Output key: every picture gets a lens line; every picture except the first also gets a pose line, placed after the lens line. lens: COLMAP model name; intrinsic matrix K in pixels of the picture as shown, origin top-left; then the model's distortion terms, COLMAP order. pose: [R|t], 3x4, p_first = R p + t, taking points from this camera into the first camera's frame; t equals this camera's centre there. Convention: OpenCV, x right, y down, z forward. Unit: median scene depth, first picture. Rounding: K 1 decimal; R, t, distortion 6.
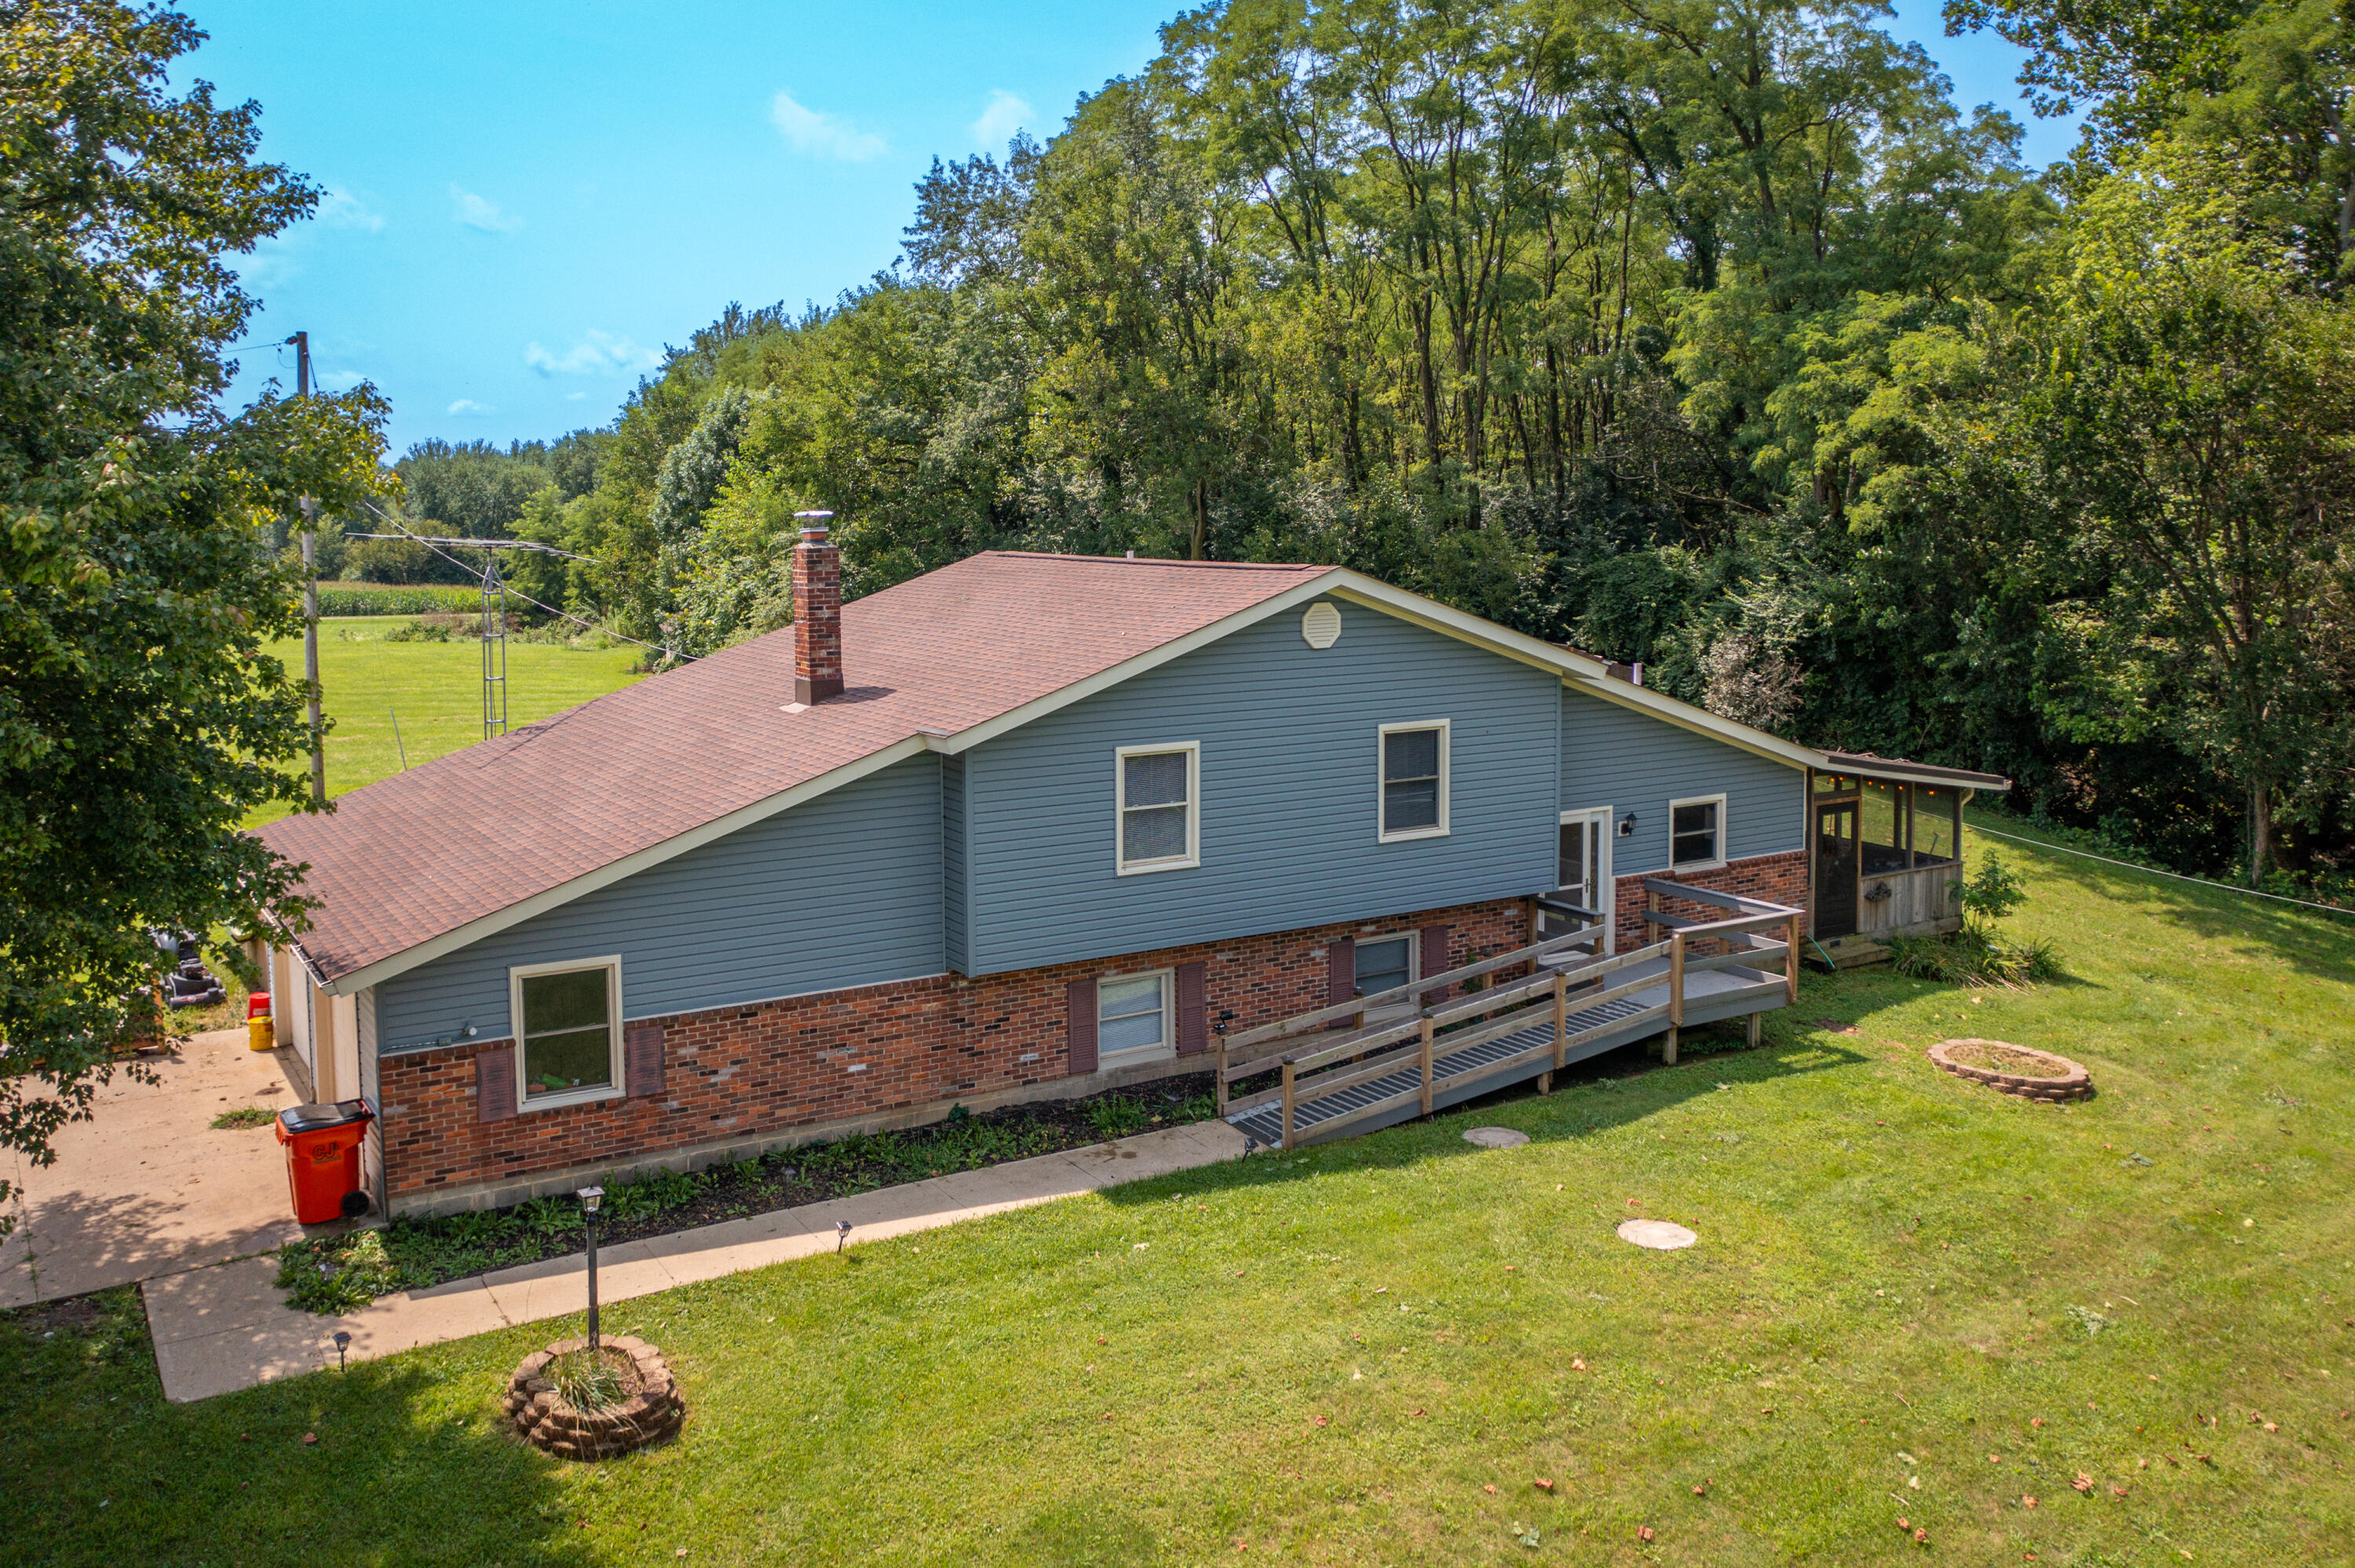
lens RADIAL K [[2018.6, 0, 1144.8], [0, 2018.6, 609.7], [0, 0, 1]] dist [-0.003432, 0.009176]
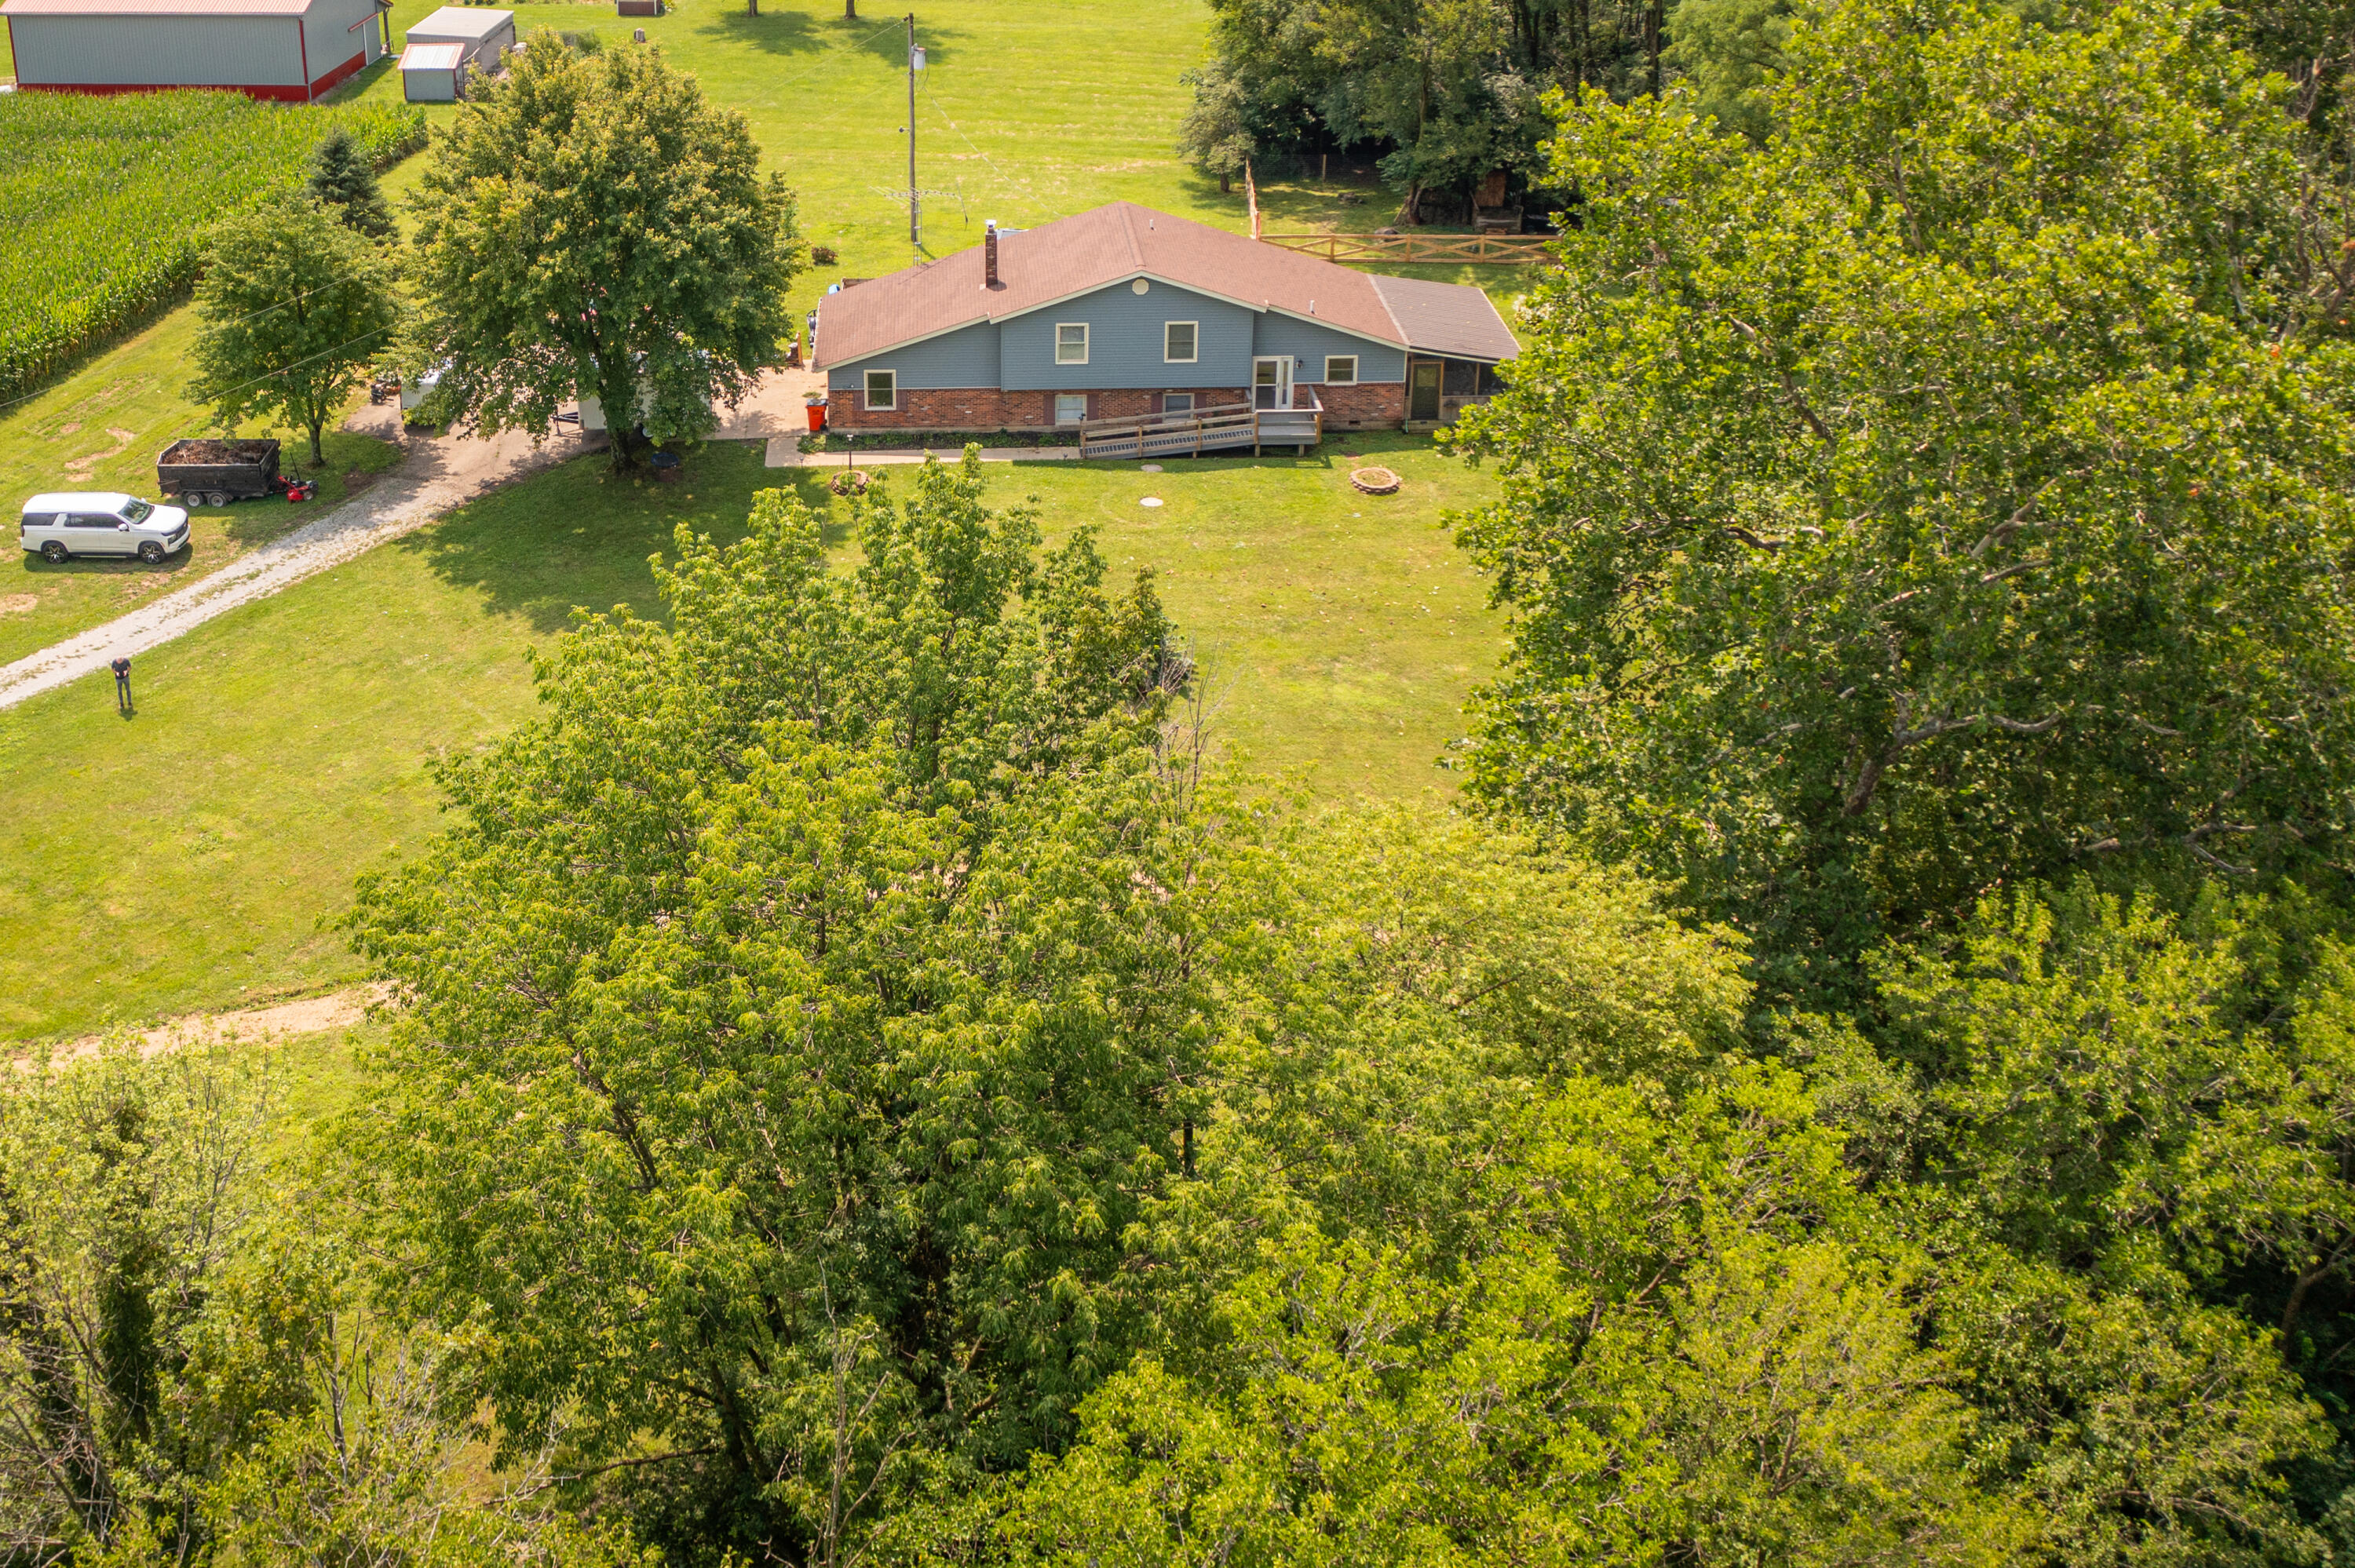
lens RADIAL K [[2579.0, 0, 852.0], [0, 2579.0, 588.7], [0, 0, 1]] dist [-0.010719, -0.003849]
pose [[0.848071, 0.200581, -0.490453, 1.679310], [-0.020718, 0.937430, 0.347557, -0.884490], [0.529478, -0.284591, 0.799162, -2.334247]]
